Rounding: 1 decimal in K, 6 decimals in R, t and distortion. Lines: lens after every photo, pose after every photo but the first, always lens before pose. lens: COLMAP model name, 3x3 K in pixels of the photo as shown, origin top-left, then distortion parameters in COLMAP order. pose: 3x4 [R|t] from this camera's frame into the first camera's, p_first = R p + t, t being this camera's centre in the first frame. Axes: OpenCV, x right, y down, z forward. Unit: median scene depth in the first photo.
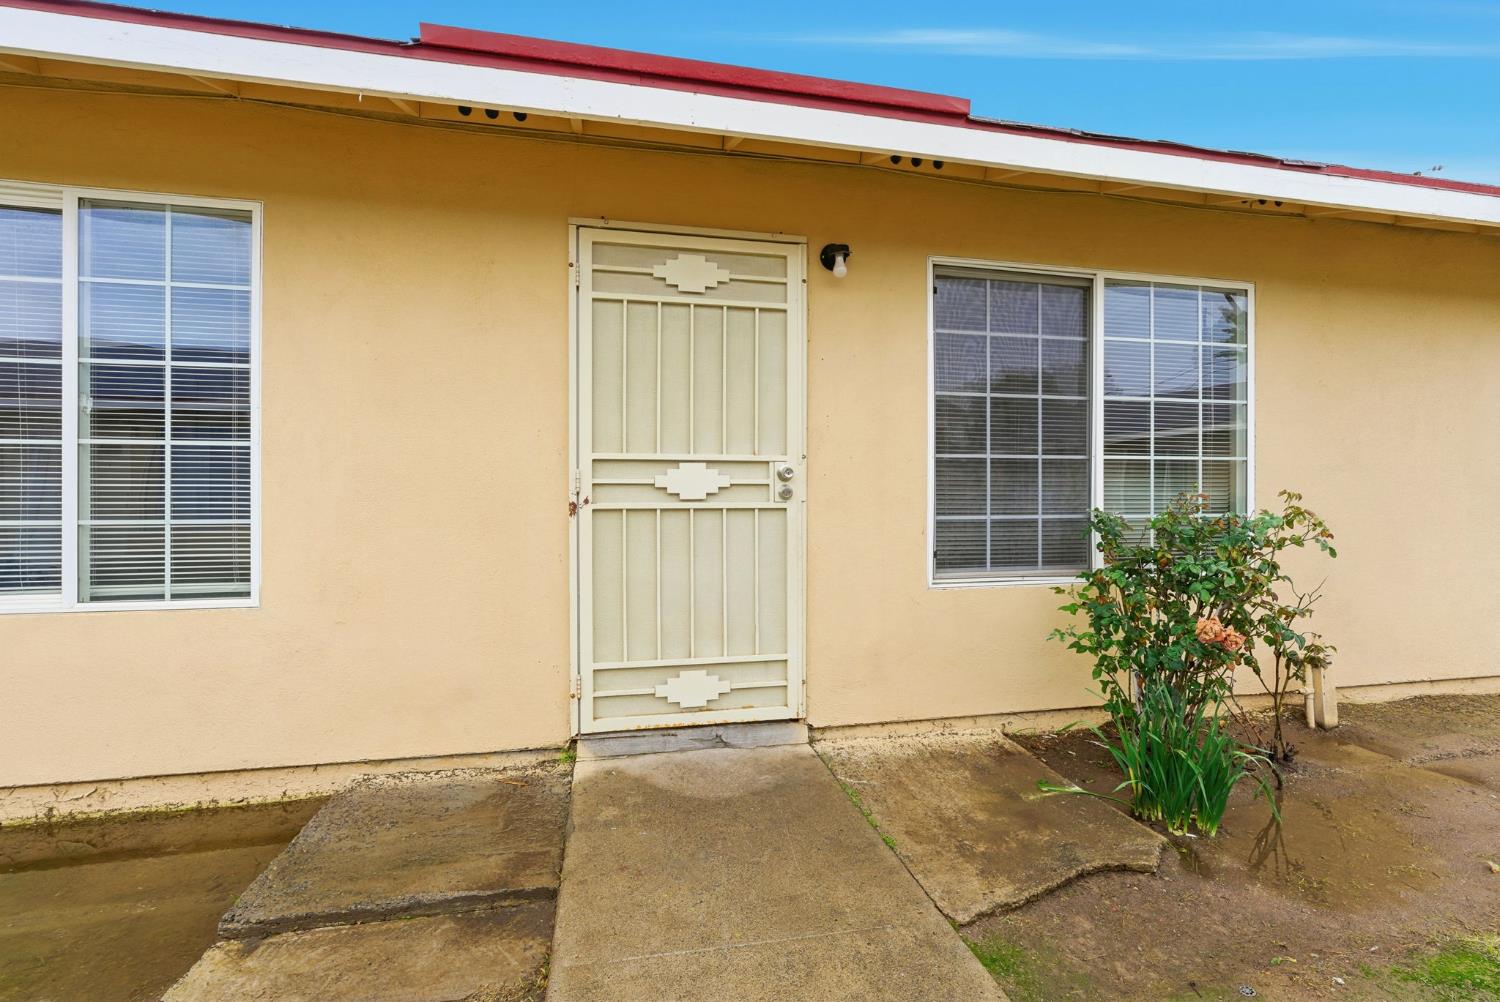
lens RADIAL K [[691.4, 0, 753.0], [0, 691.4, 499.9], [0, 0, 1]] dist [-0.002173, 0.000801]
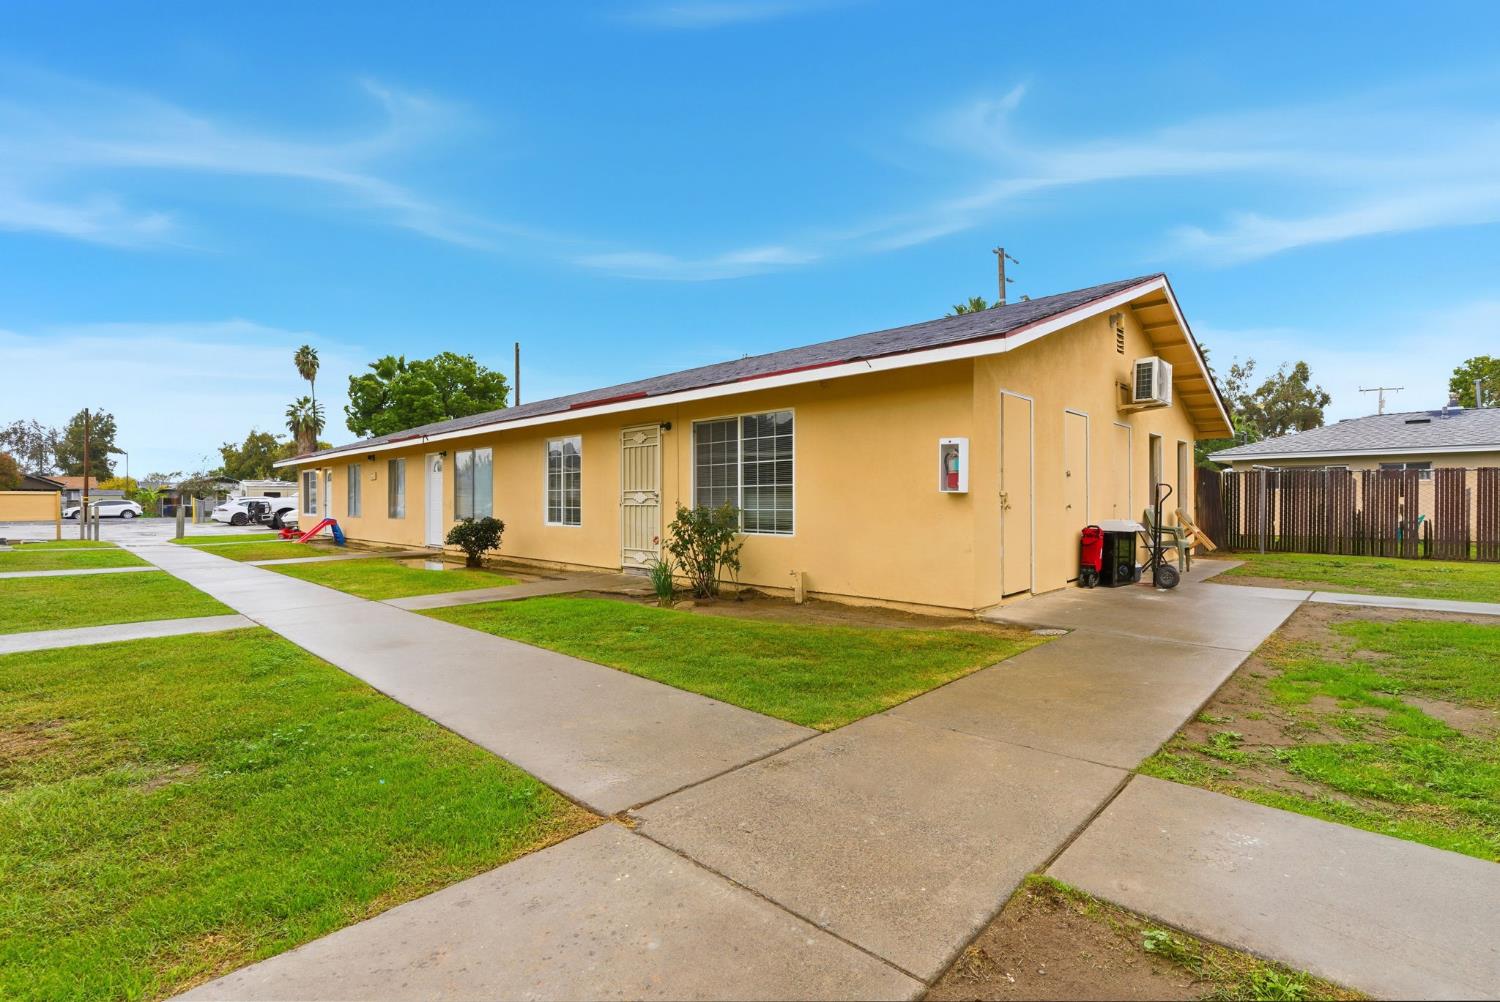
lens RADIAL K [[691.4, 0, 753.0], [0, 691.4, 499.9], [0, 0, 1]] dist [-0.002173, 0.000801]
pose [[0.558144, -0.002105, -0.829741, 3.118087], [-0.004324, 0.999976, -0.005446, 0.001660], [0.829733, 0.006627, 0.558121, -0.471127]]
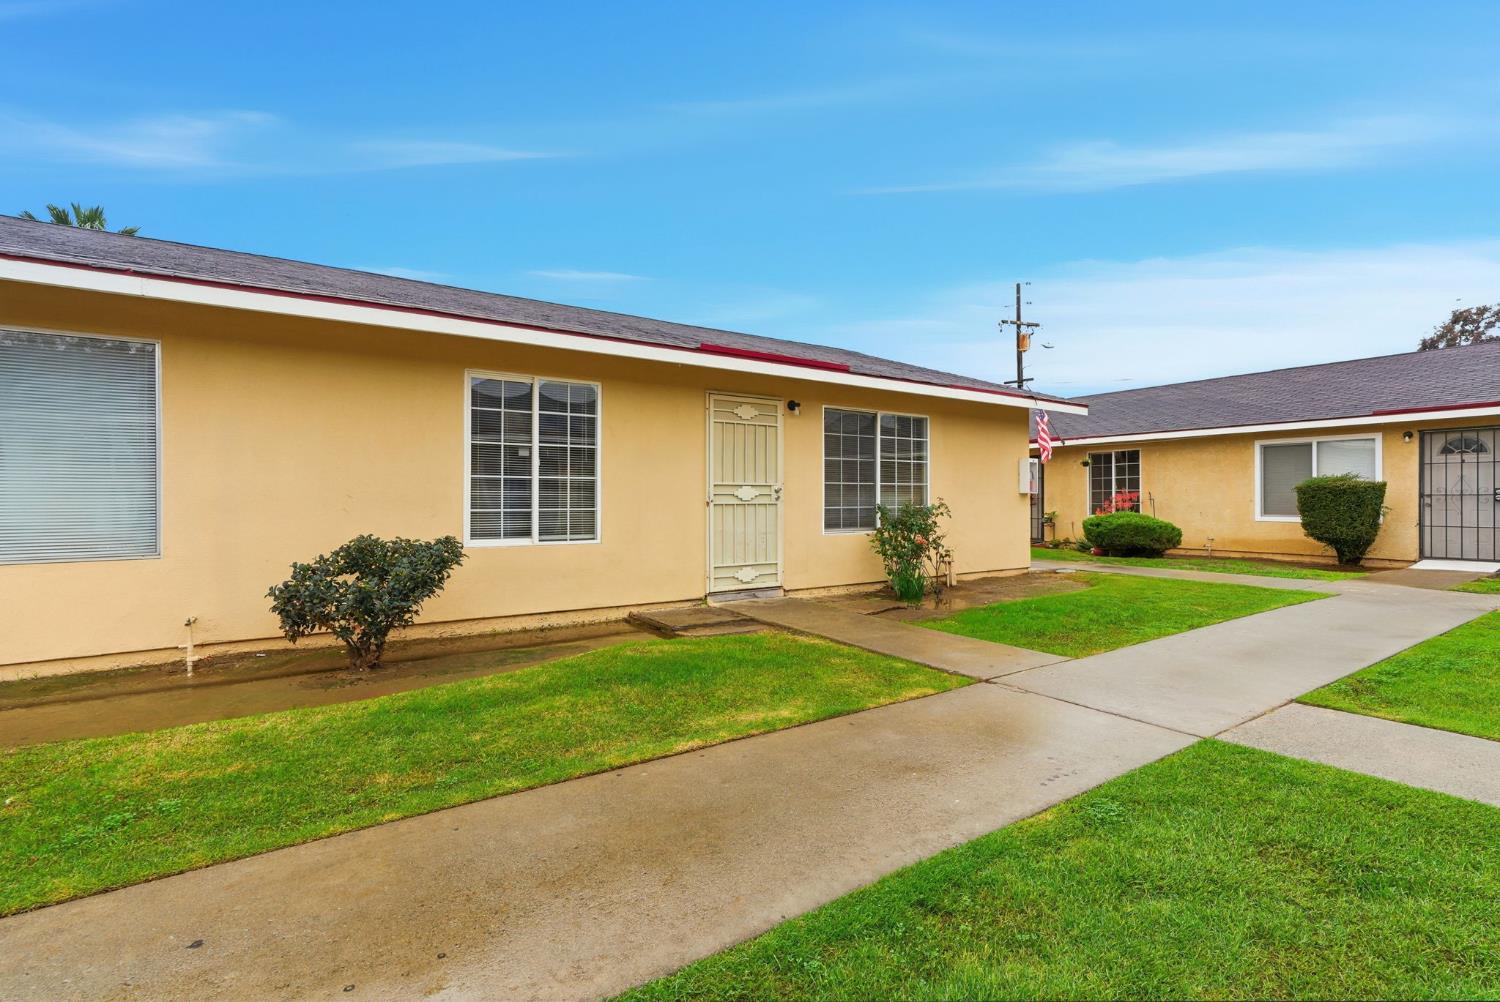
lens RADIAL K [[691.4, 0, 753.0], [0, 691.4, 499.9], [0, 0, 1]] dist [-0.002173, 0.000801]
pose [[0.928971, -0.000310, 0.370153, -1.012381], [0.002209, 0.999986, -0.004707, 0.009686], [-0.370147, 0.005190, 0.928959, -1.385259]]
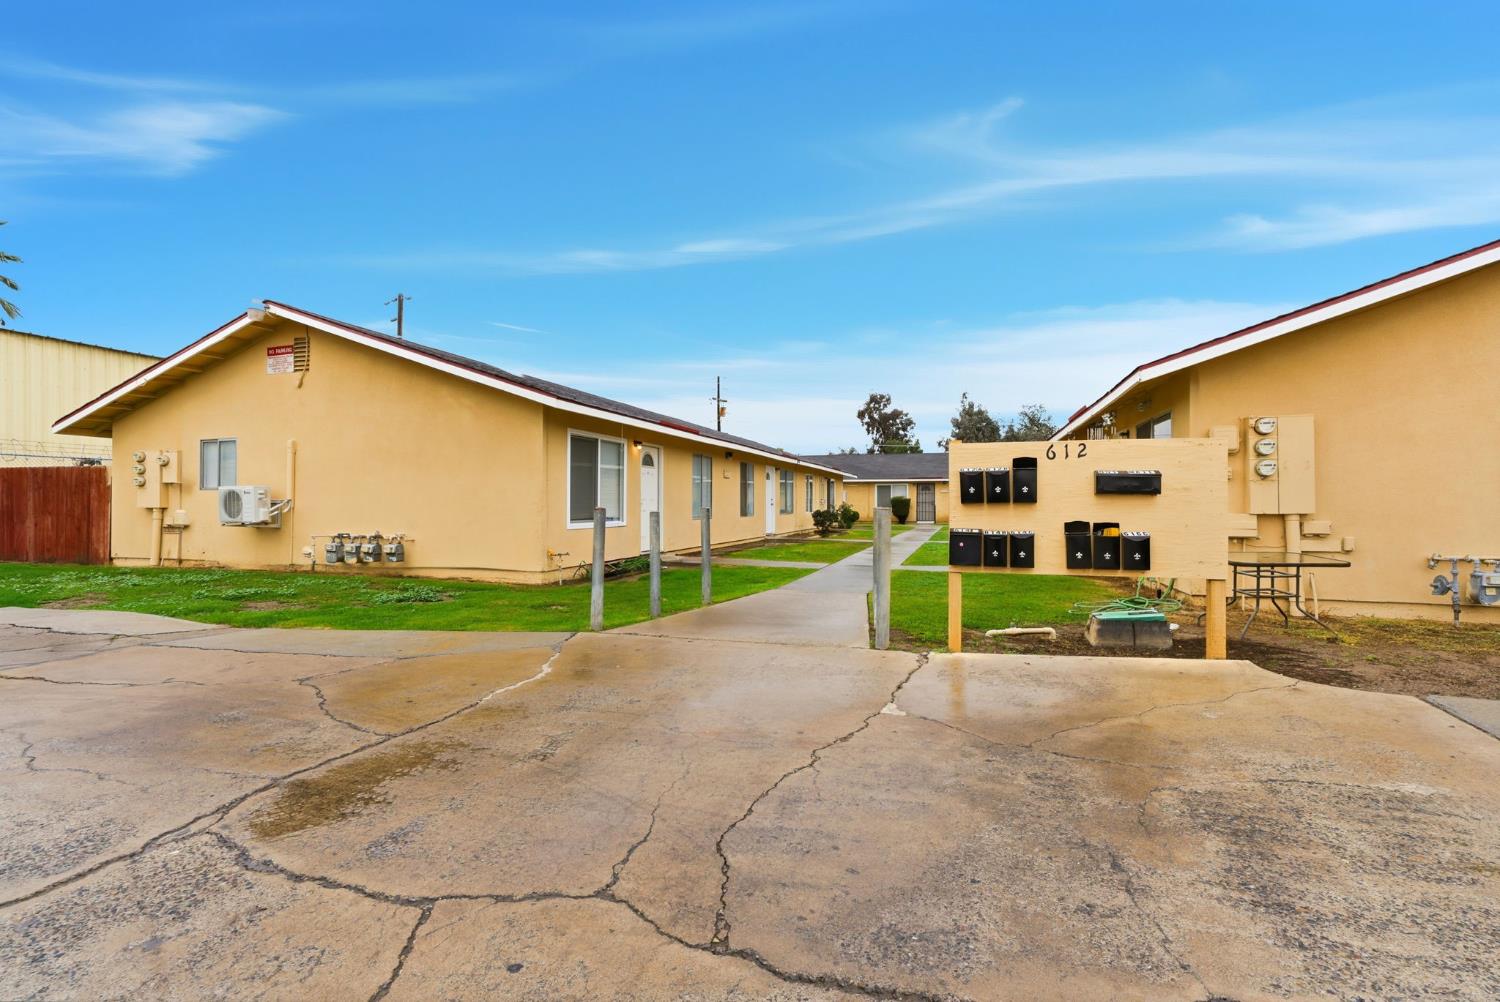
lens RADIAL K [[691.4, 0, 753.0], [0, 691.4, 499.9], [0, 0, 1]] dist [-0.002173, 0.000801]
pose [[0.508079, 0.014110, 0.861195, -2.474047], [-0.012054, 0.999884, -0.009271, 0.022320], [-0.861226, -0.005670, 0.508191, -1.713348]]
